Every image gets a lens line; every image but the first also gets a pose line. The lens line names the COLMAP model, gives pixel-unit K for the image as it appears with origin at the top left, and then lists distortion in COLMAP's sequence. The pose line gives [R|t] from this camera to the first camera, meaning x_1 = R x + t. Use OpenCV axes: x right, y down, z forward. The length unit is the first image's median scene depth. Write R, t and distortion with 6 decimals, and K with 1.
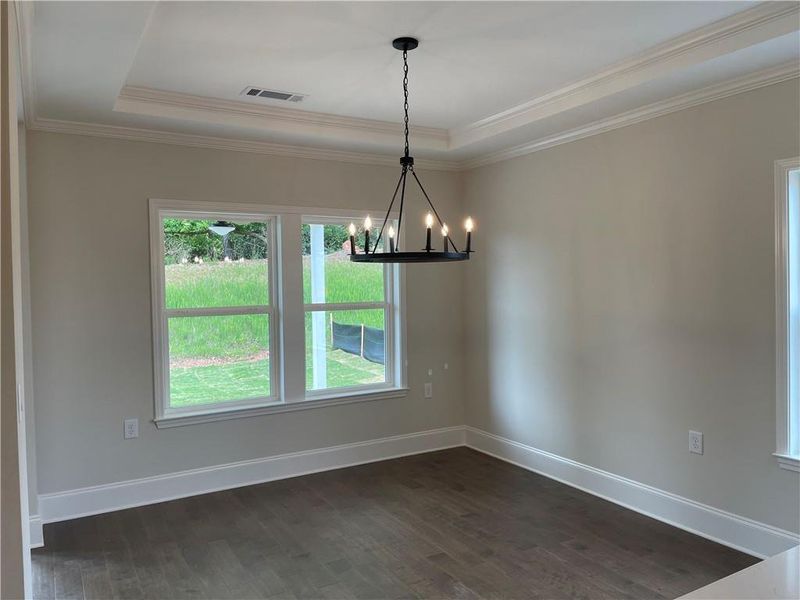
lens RADIAL K [[603.3, 0, 402.3], [0, 603.3, 289.0], [0, 0, 1]] dist [0.065933, -0.103478]
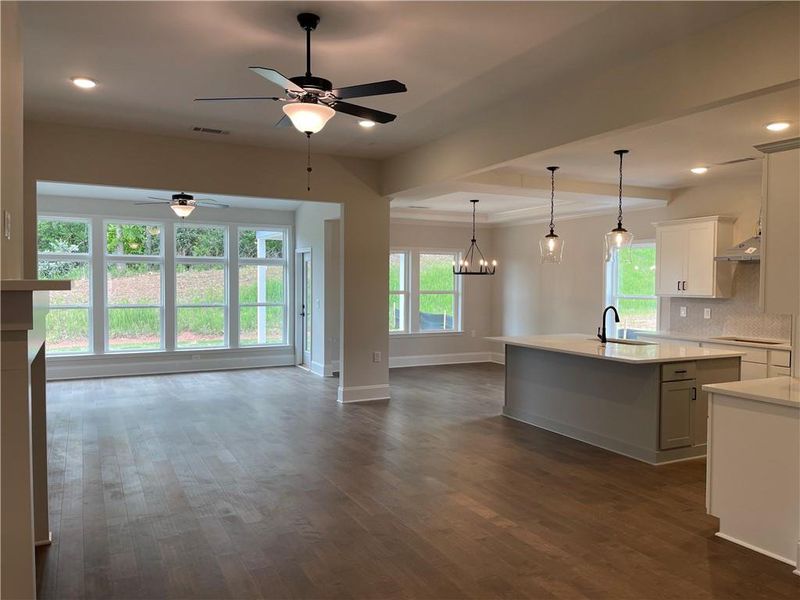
lens RADIAL K [[603.3, 0, 402.3], [0, 603.3, 289.0], [0, 0, 1]] dist [0.065933, -0.103478]
pose [[0.998719, 0.025288, -0.043830, -0.149746], [-0.025111, 0.999674, 0.004576, 0.012841], [0.043931, -0.003470, 0.999029, -1.423894]]
